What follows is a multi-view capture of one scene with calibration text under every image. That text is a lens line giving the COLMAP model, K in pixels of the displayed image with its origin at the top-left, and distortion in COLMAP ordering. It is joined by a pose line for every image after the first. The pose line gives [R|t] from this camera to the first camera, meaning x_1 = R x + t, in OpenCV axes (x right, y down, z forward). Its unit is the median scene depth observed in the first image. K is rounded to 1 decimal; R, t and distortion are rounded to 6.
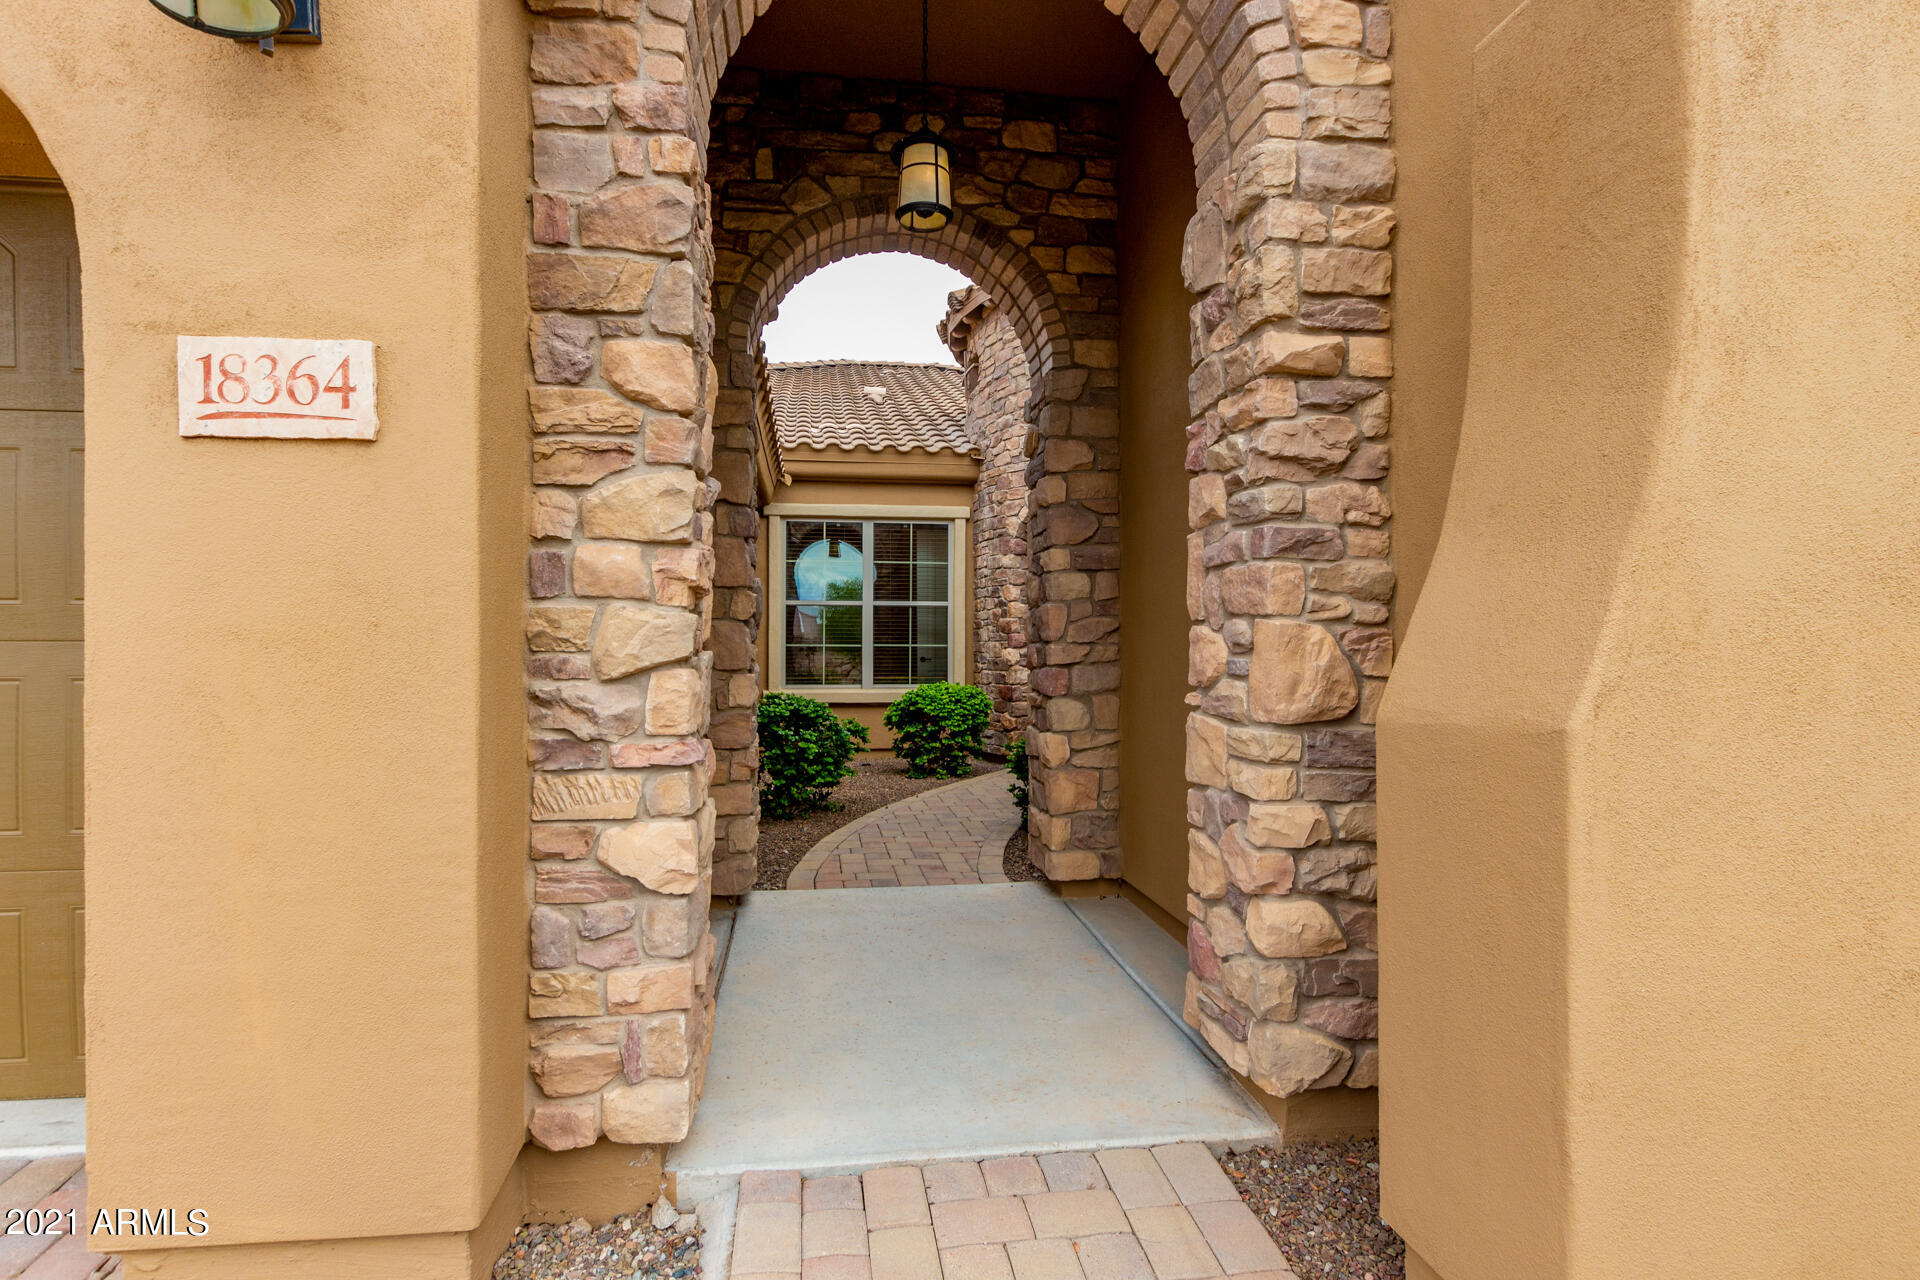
lens RADIAL K [[885.1, 0, 960.0], [0, 885.1, 640.0], [0, 0, 1]] dist [0.000848, -0.000185]
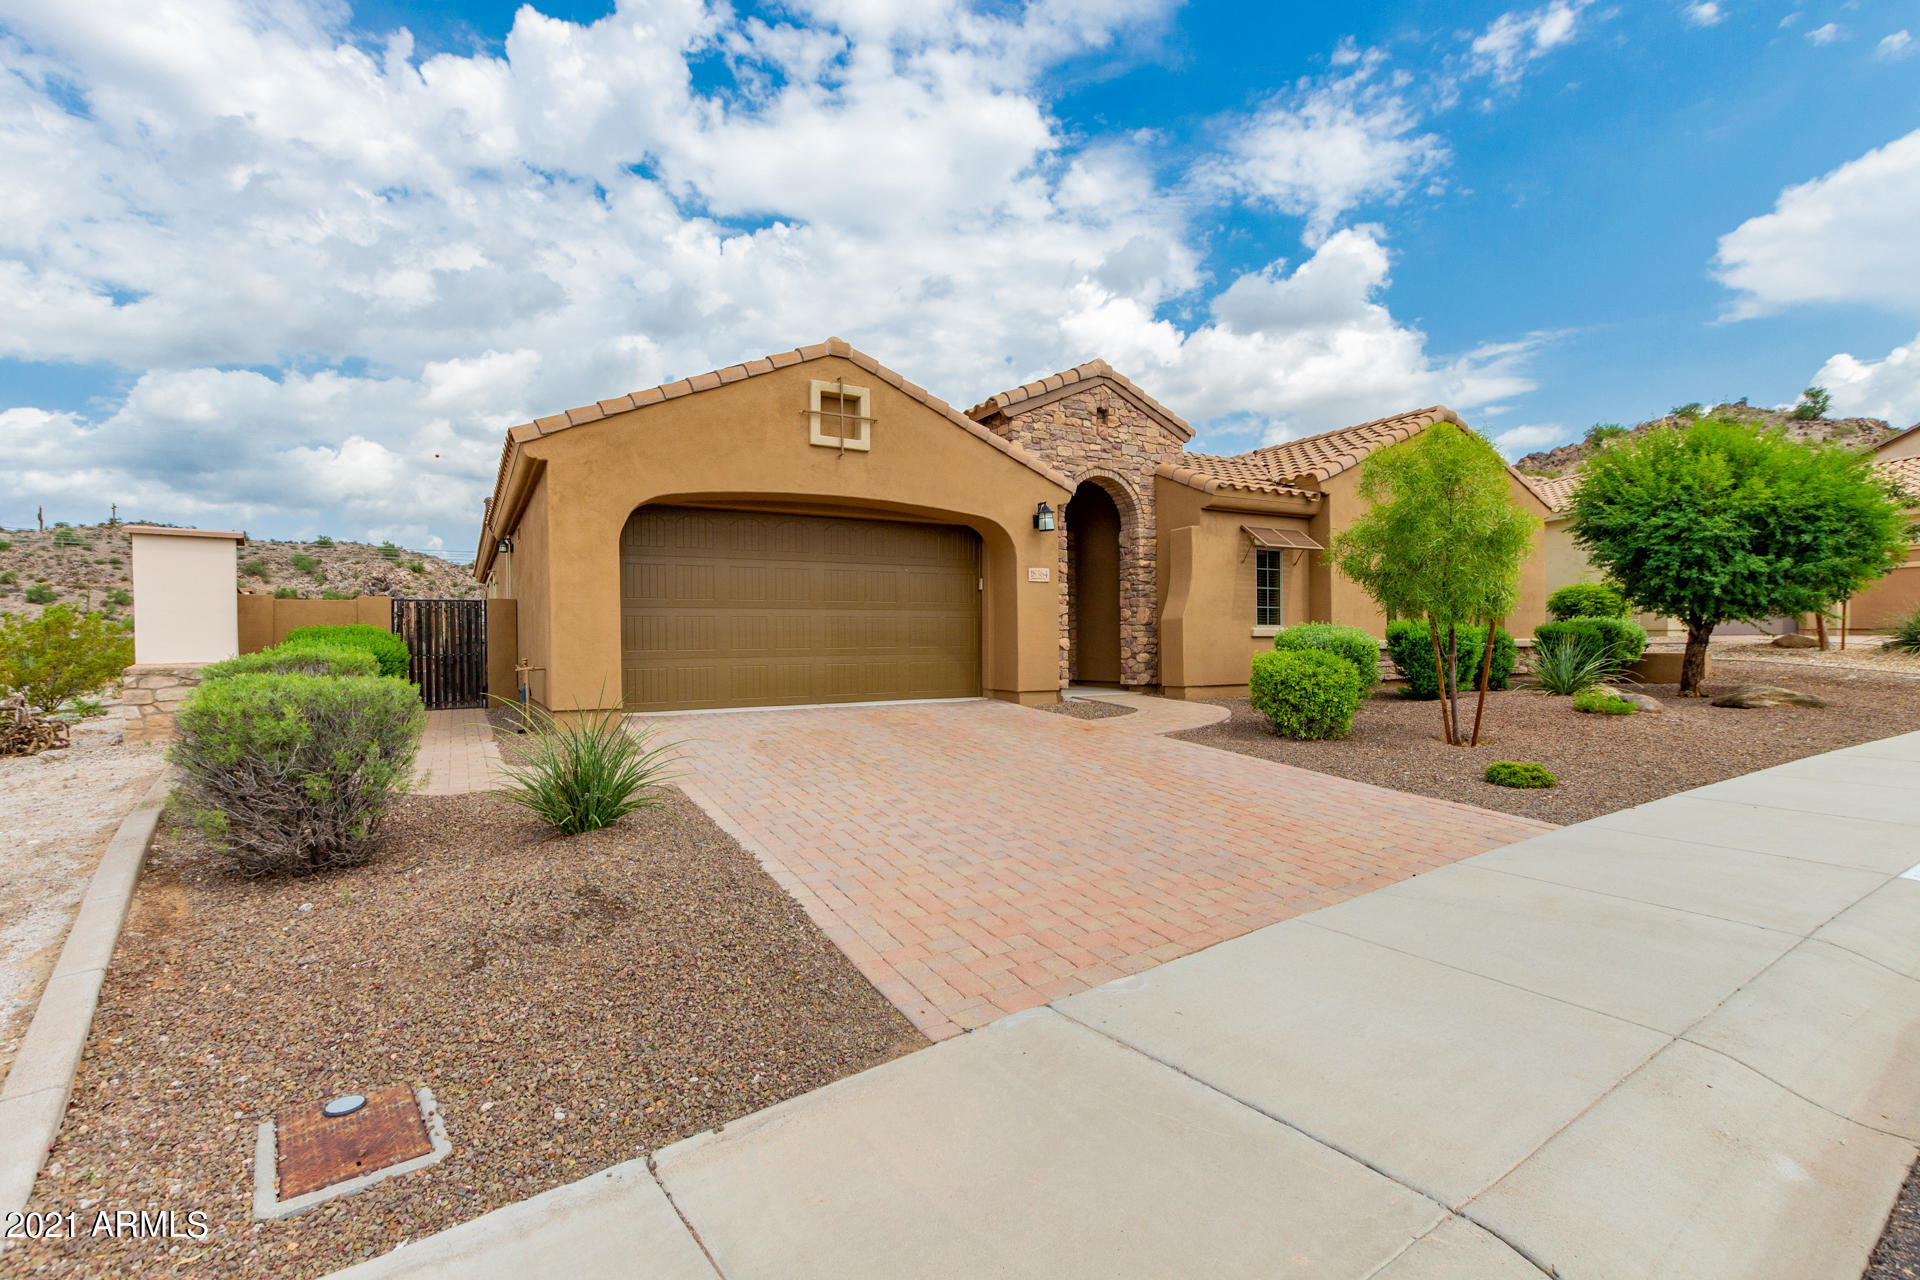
lens RADIAL K [[885.1, 0, 960.0], [0, 885.1, 640.0], [0, 0, 1]] dist [0.000848, -0.000185]
pose [[0.936419, -0.006028, 0.350831, -2.942490], [0.007325, 0.999970, -0.002370, 0.206702], [-0.350806, 0.004789, 0.936436, -4.252640]]
